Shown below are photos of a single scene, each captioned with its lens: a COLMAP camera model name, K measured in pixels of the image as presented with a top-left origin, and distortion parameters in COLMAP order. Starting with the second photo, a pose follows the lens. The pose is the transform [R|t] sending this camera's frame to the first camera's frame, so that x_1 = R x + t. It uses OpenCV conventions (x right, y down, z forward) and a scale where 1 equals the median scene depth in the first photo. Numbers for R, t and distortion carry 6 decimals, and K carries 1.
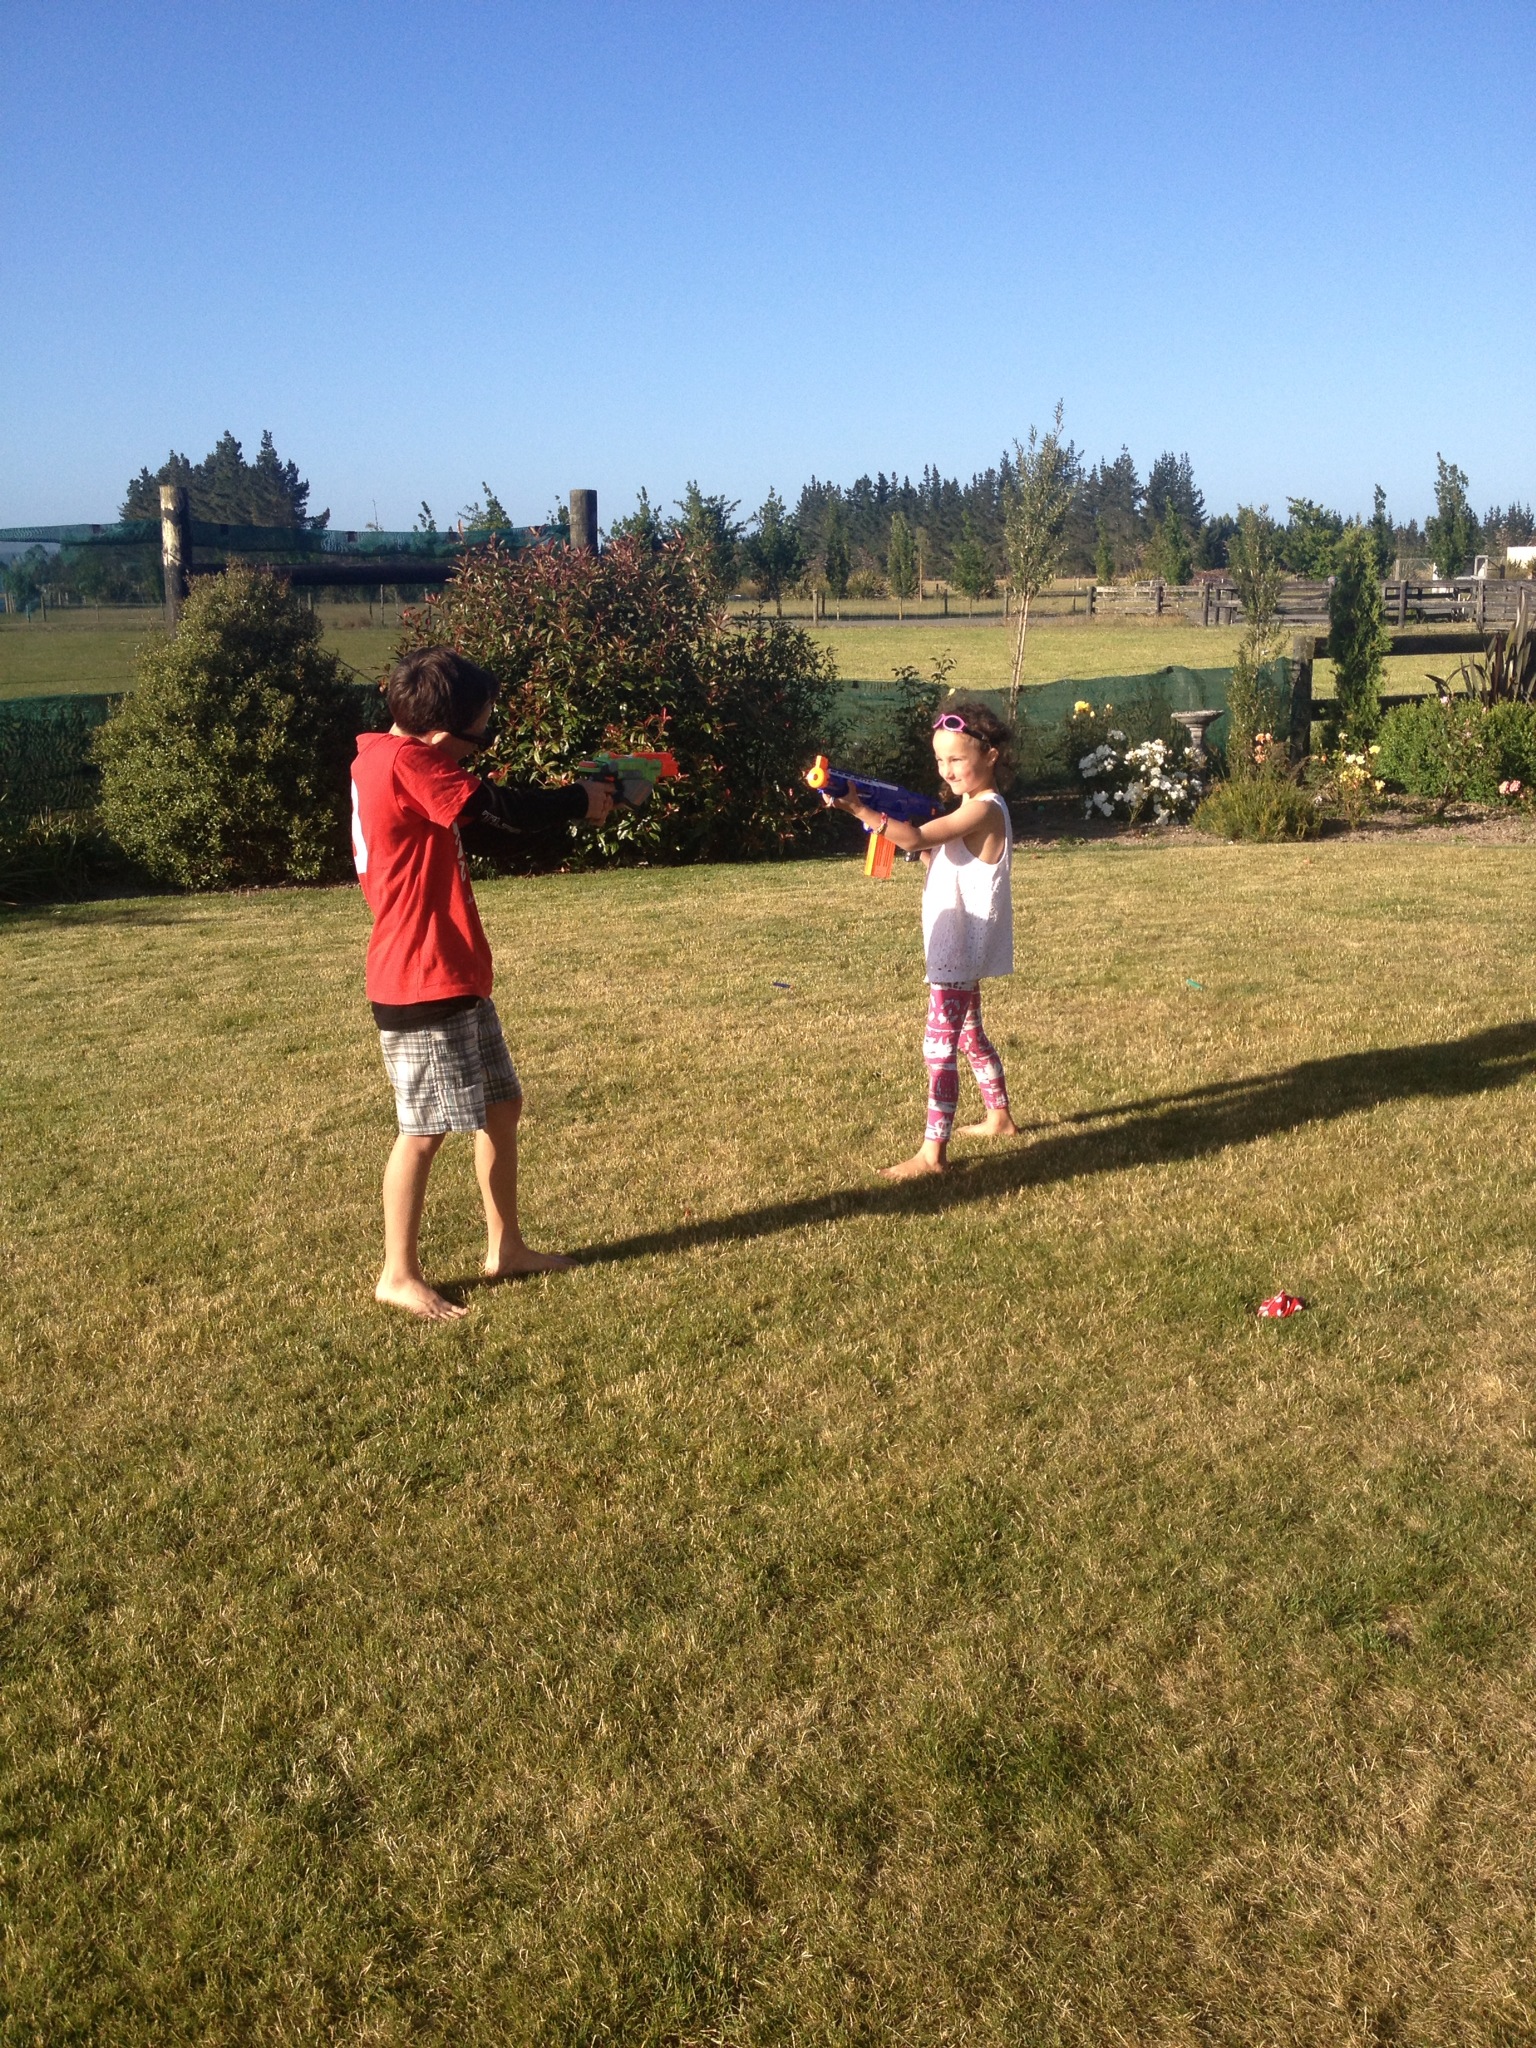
lens RADIAL K [[2079.0, 0, 787.6], [0, 2079.0, 1086.8], [0, 0, 1]] dist [0.156203, -0.435559]
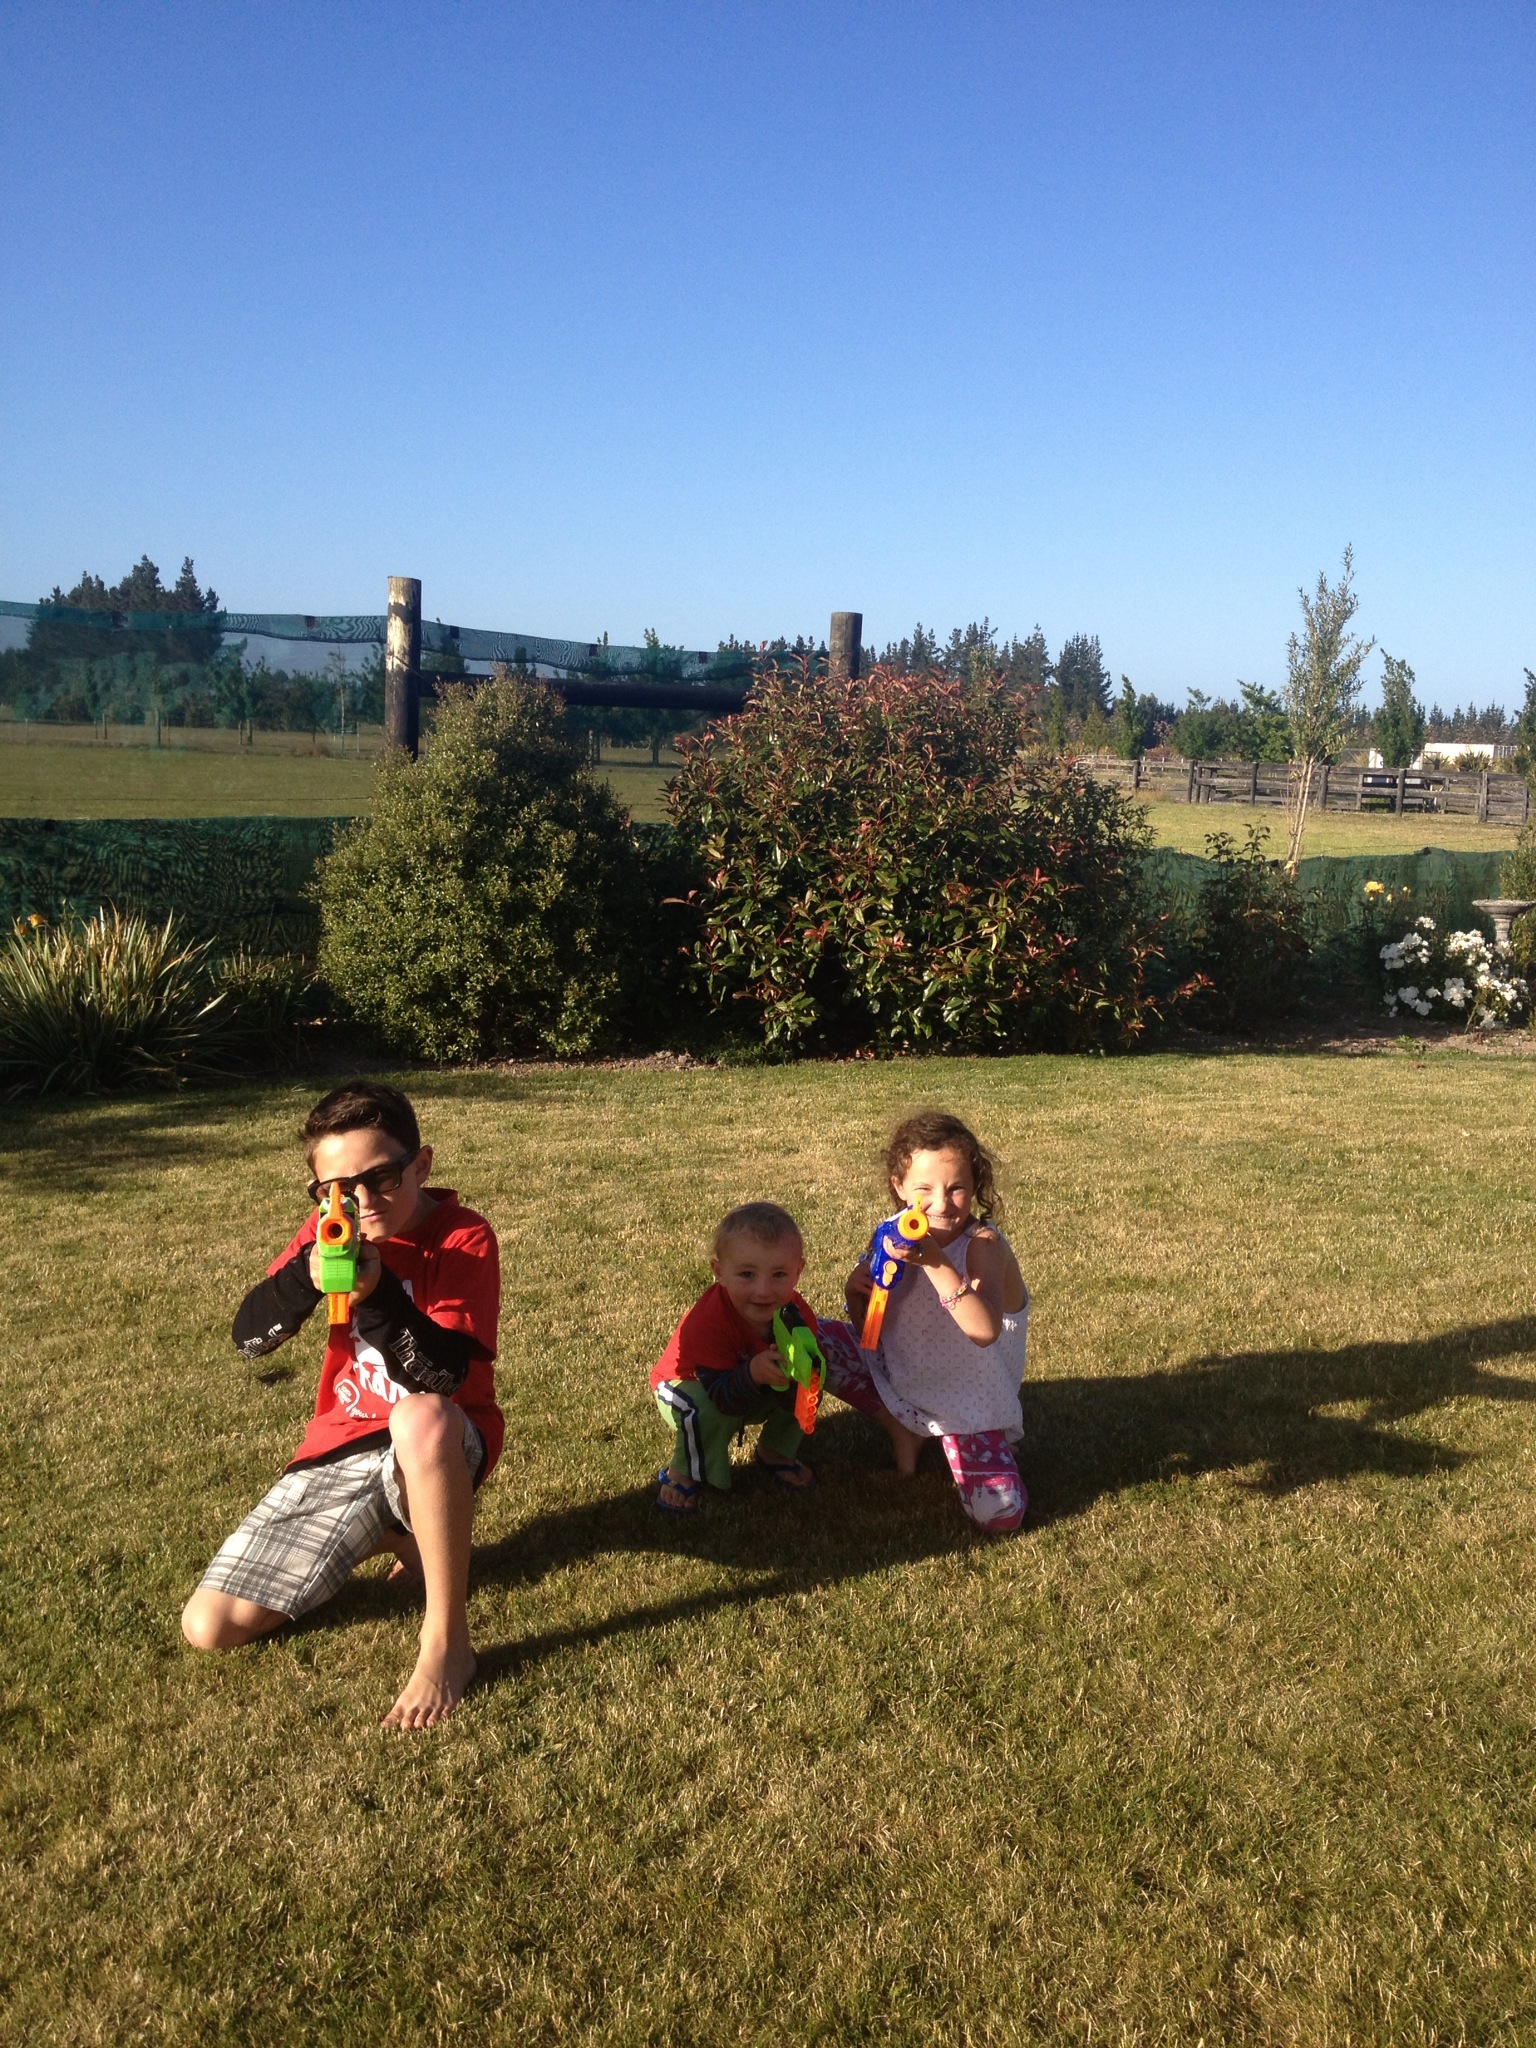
lens RADIAL K [[2067.5, 0, 753.3], [0, 2067.5, 1006.9], [0, 0, 1]] dist [0.088460, -0.120912]
pose [[0.996987, 0.048986, 0.060146, -0.172149], [-0.042218, 0.993140, -0.109046, -0.027463], [-0.065075, 0.106178, 0.992215, 0.165696]]
